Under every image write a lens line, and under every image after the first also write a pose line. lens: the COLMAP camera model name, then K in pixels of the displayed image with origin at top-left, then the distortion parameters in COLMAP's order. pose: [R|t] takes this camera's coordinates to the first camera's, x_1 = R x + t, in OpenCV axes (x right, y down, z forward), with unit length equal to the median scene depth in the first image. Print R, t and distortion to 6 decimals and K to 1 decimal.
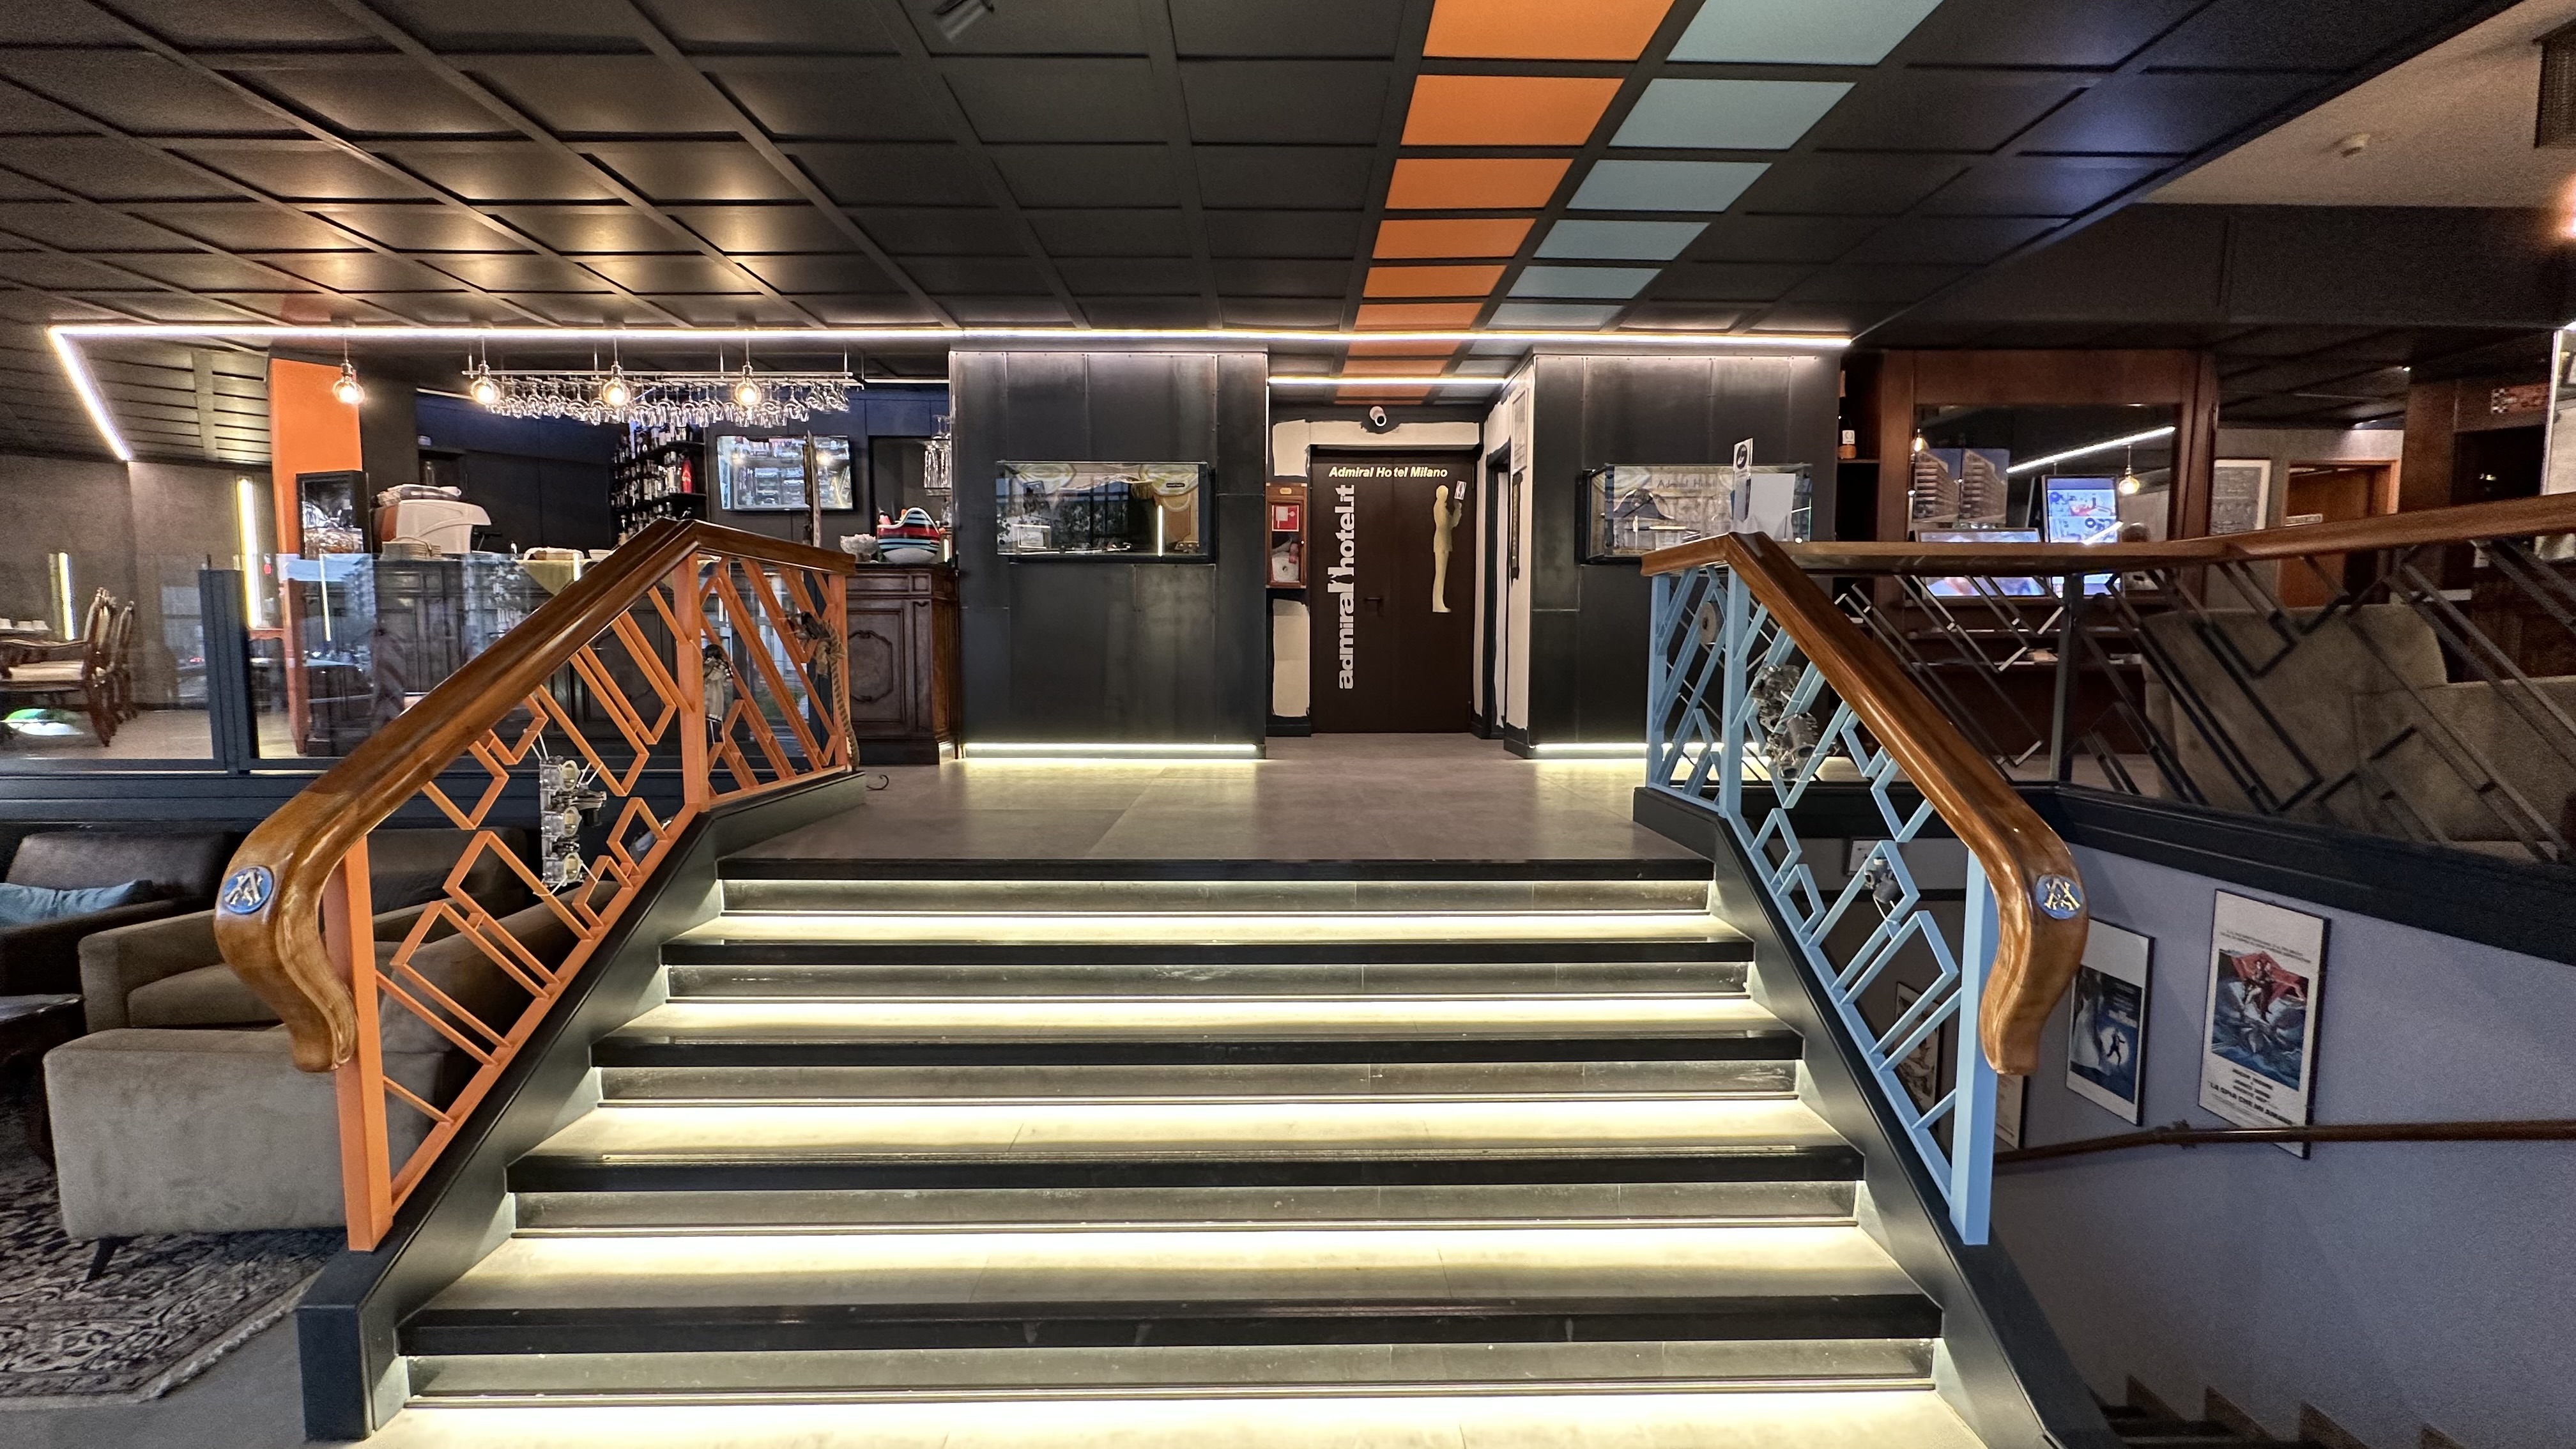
lens RADIAL K [[1018.1, 0, 1283.1], [0, 1018.1, 726.4], [0, 0, 1]] dist [-0.000769, 0.000211]
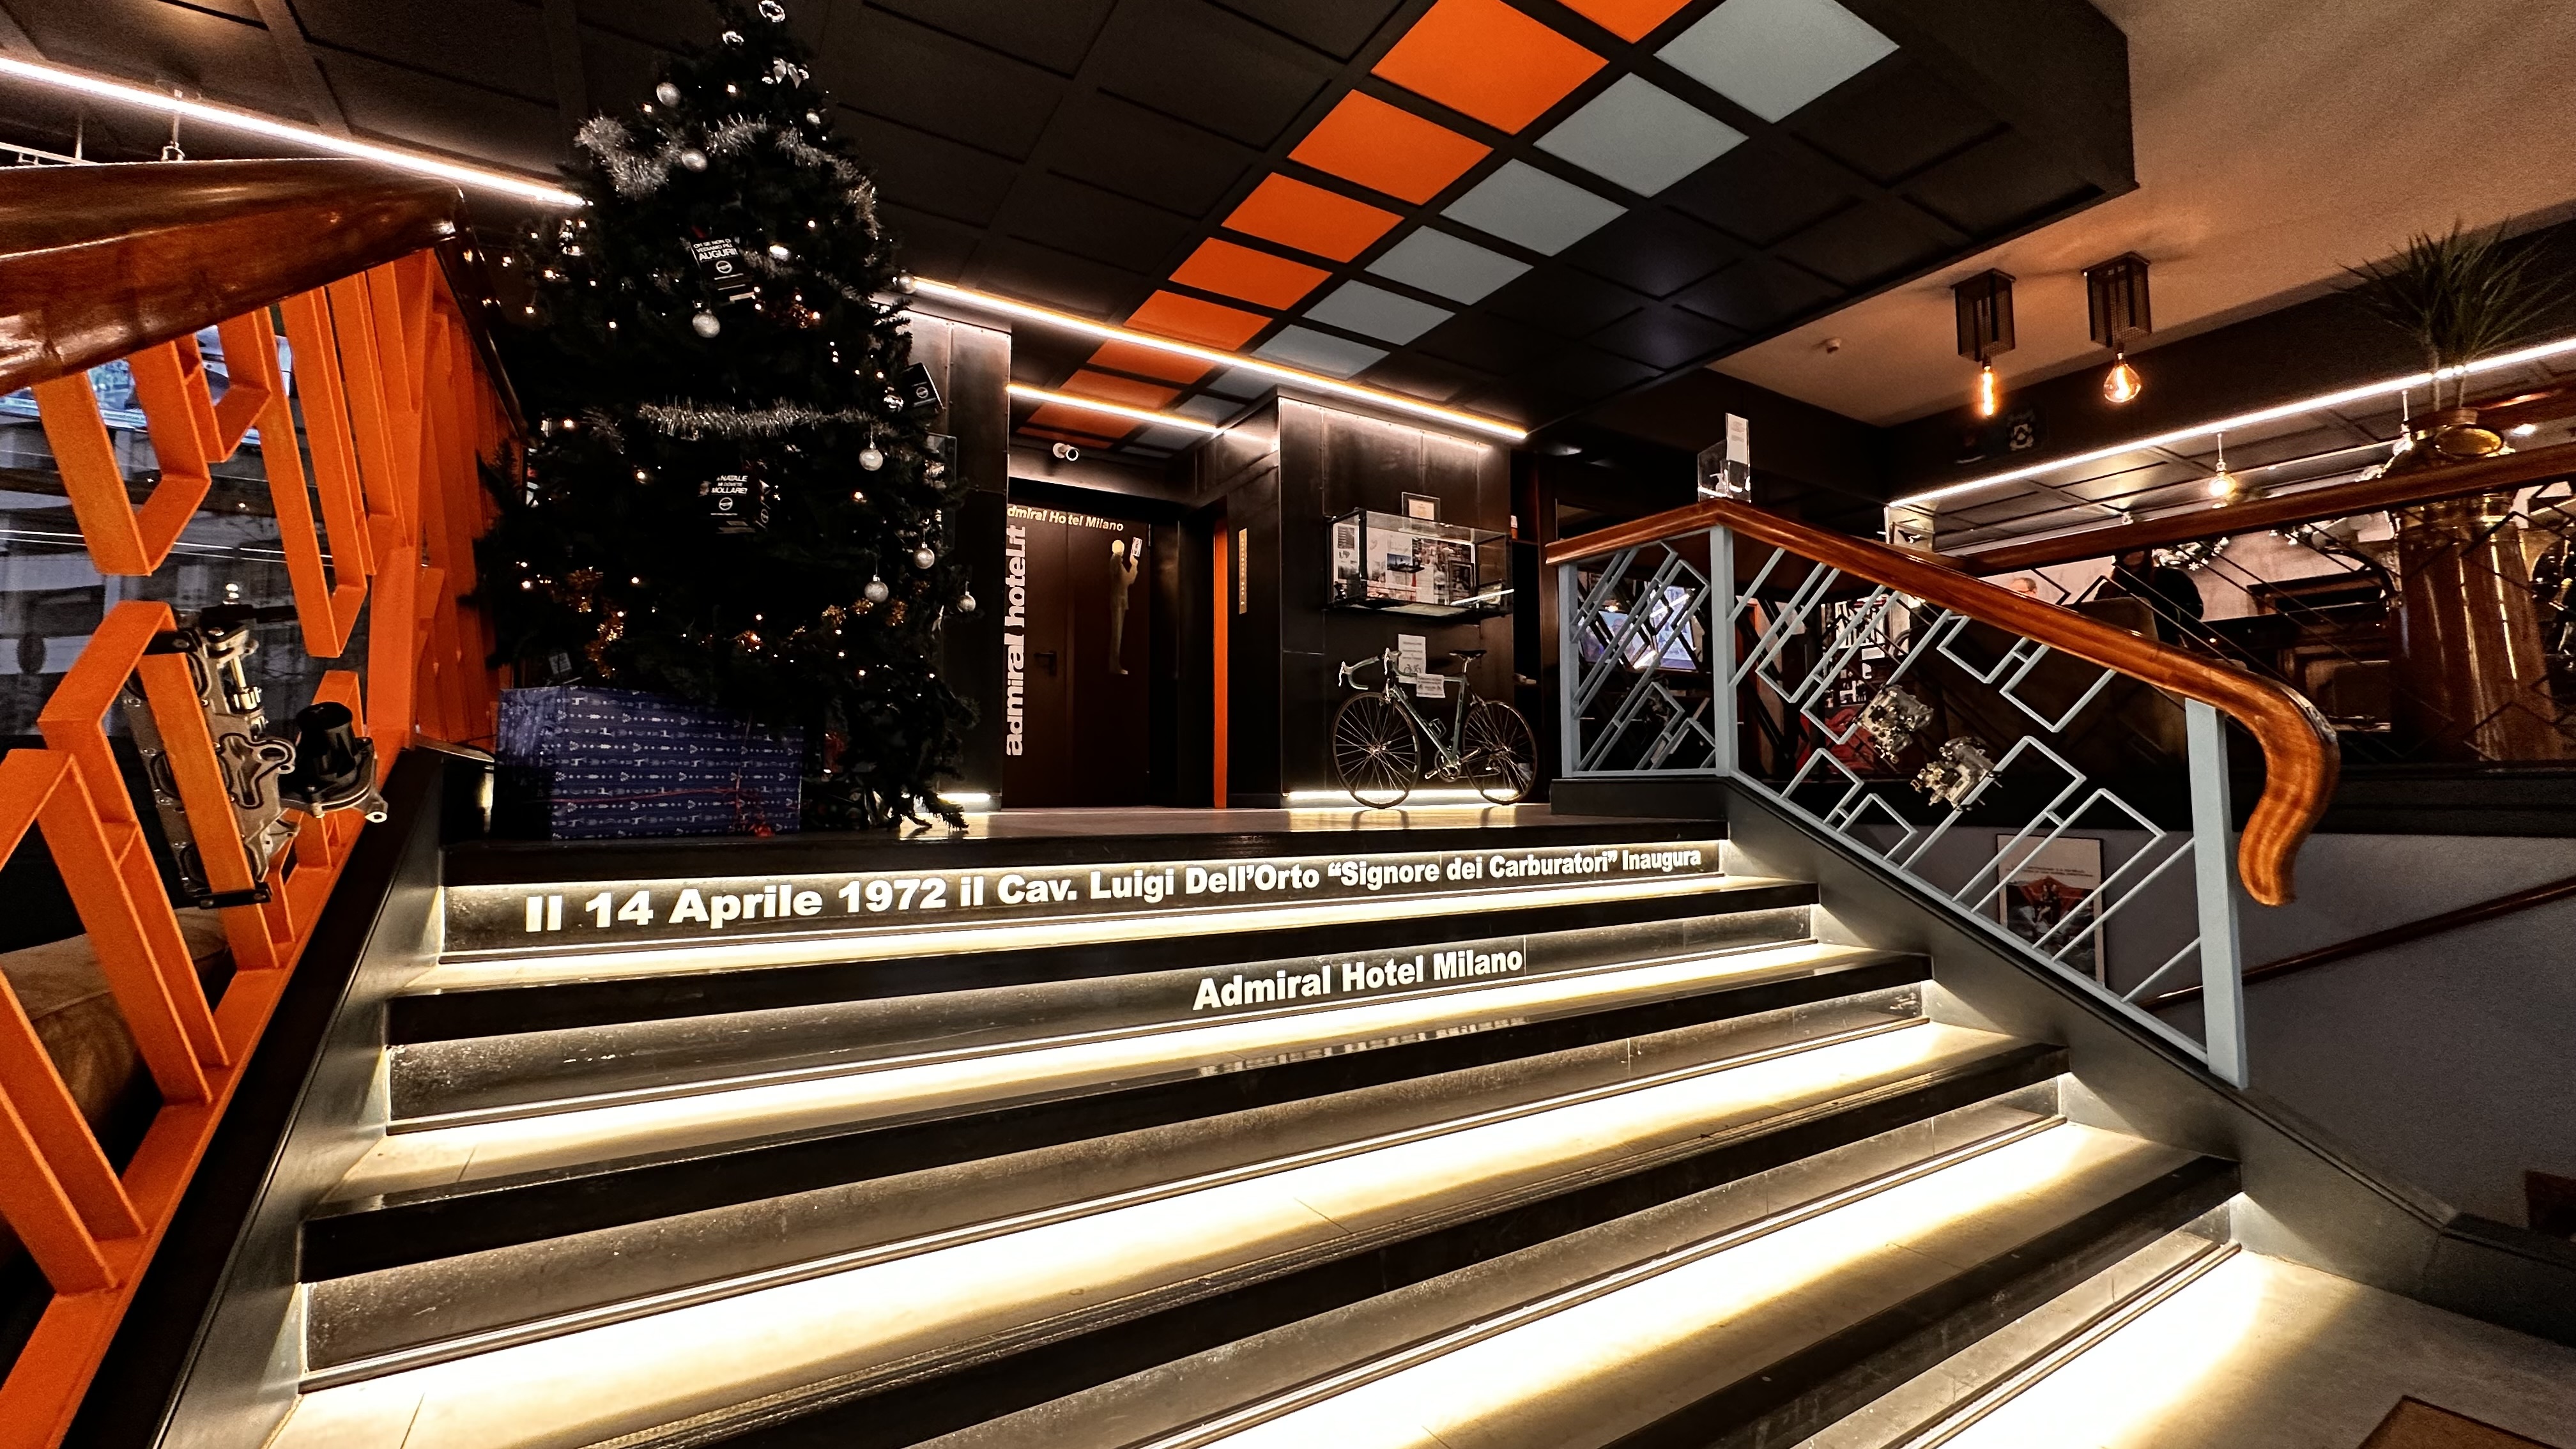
lens RADIAL K [[1018.1, 0, 1289.1], [0, 1018.1, 723.5], [0, 0, 1]] dist [-0.000769, 0.000211]
pose [[0.862815, 0.030828, 0.504580, -0.233808], [0.042601, 0.990154, -0.133341, 0.082529], [-0.503722, 0.136544, 0.853006, 0.193469]]
